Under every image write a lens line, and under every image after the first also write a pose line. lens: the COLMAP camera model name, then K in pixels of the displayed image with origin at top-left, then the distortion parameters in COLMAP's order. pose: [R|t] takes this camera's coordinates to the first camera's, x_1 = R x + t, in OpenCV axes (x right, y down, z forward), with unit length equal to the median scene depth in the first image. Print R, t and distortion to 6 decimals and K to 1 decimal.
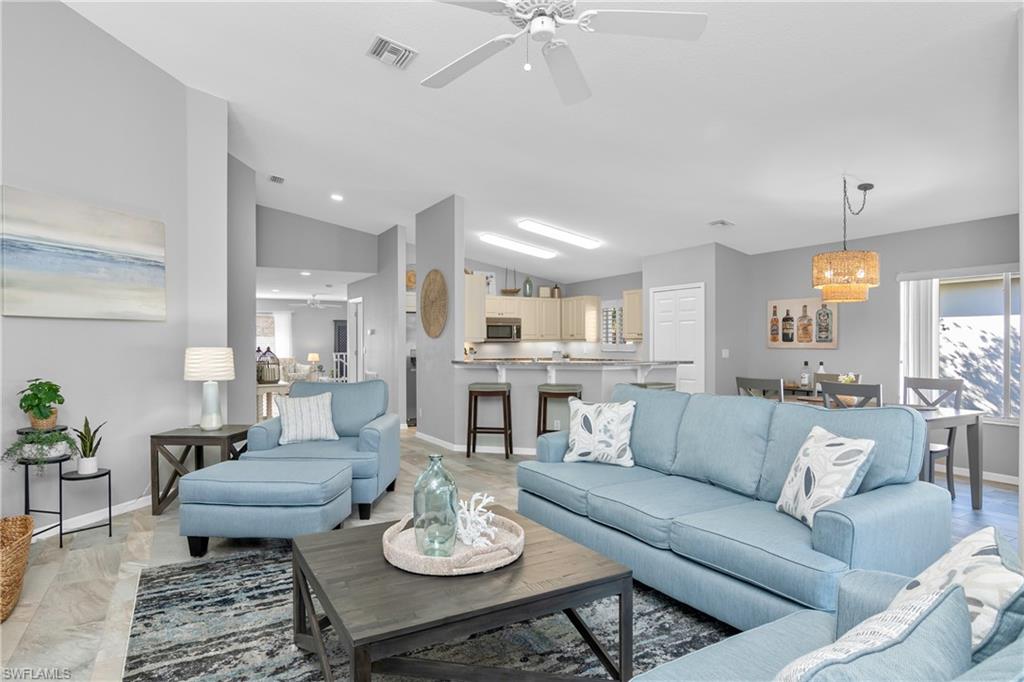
lens RADIAL K [[578.9, 0, 495.5], [0, 578.9, 343.8], [0, 0, 1]] dist [-0.003828, -0.000573]
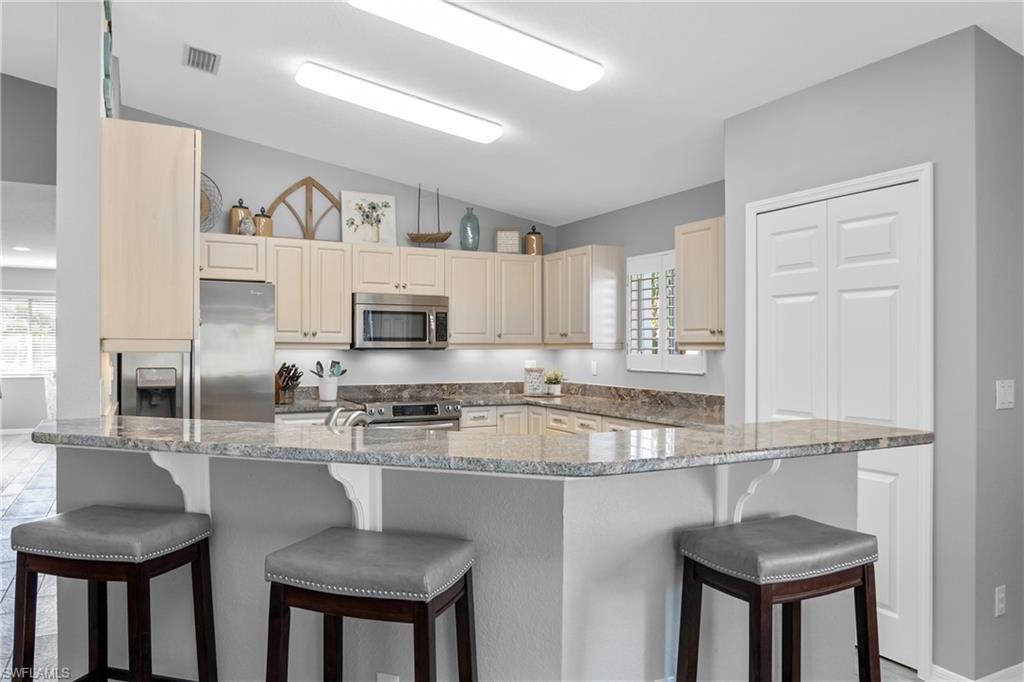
lens RADIAL K [[715.5, 0, 512.0], [0, 715.5, 341.0], [0, 0, 1]] dist [-0.064425, -0.000144]
pose [[0.999863, 0.002617, -0.016338, 0.103190], [-0.002743, 0.999967, -0.007641, -0.005351], [0.016318, 0.007684, 0.999837, 0.451117]]
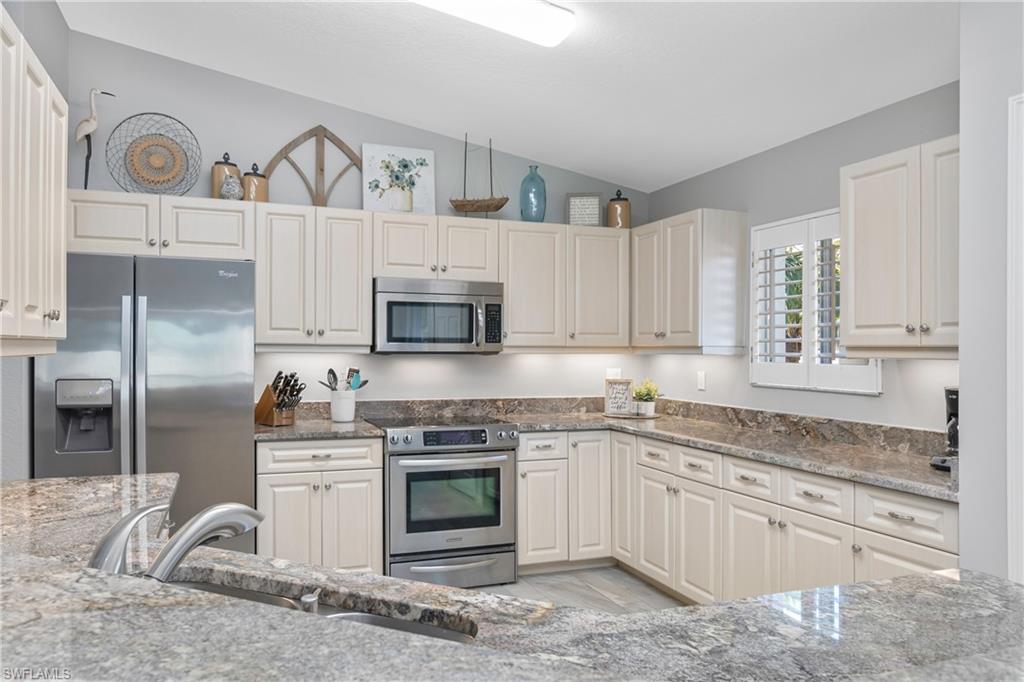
lens RADIAL K [[723.3, 0, 508.0], [0, 723.3, 351.3], [0, 0, 1]] dist [-0.039880, 0.000108]
pose [[0.991669, 0.007510, -0.128593, 0.101304], [-0.007155, 0.999969, 0.003225, -0.005875], [0.128613, -0.002278, 0.991692, 0.592419]]
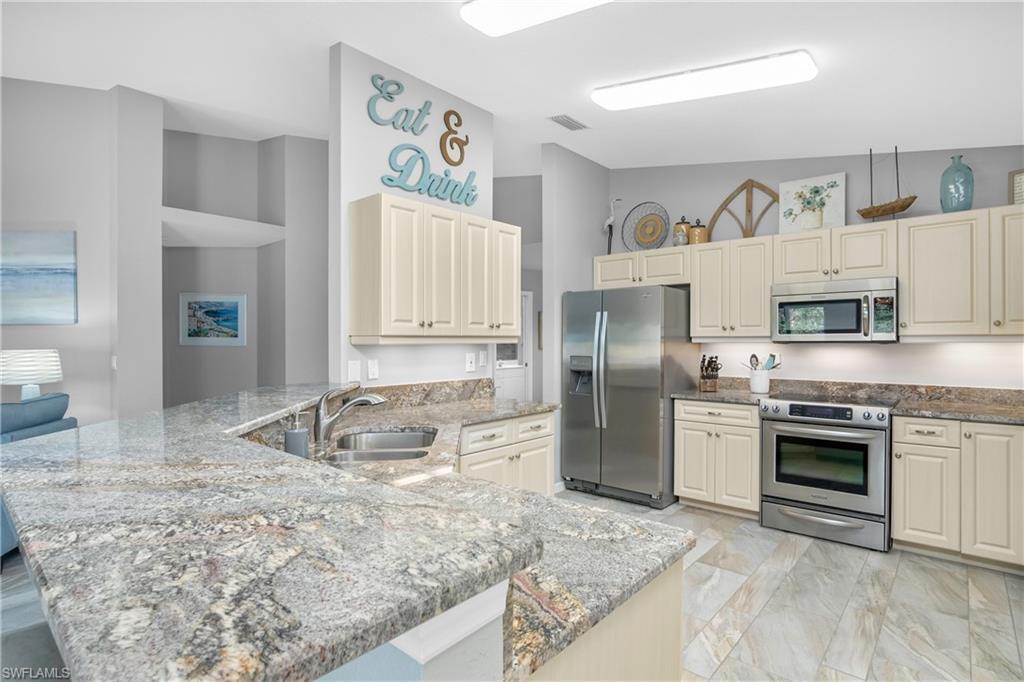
lens RADIAL K [[510.6, 0, 504.1], [0, 510.6, 343.3], [0, 0, 1]] dist [-0.018194, 0.000570]
pose [[0.343335, 0.002508, -0.939210, 0.257184], [0.000179, 0.999996, 0.002736, -0.003558], [0.939213, -0.001108, 0.343334, 0.666146]]
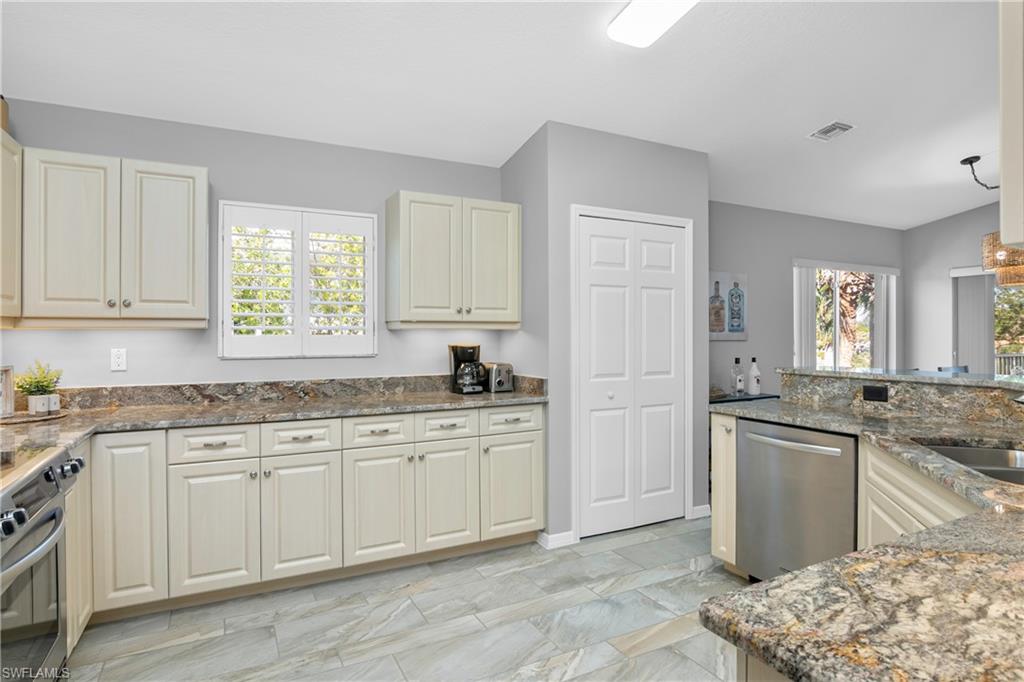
lens RADIAL K [[557.7, 0, 509.6], [0, 557.7, 333.7], [0, 0, 1]] dist [-0.005439, -0.001065]
pose [[0.010468, -0.001116, 0.999945, -0.113052], [0.000508, 0.999999, 0.001111, -0.000901], [-0.999945, 0.000496, 0.010469, 0.836758]]
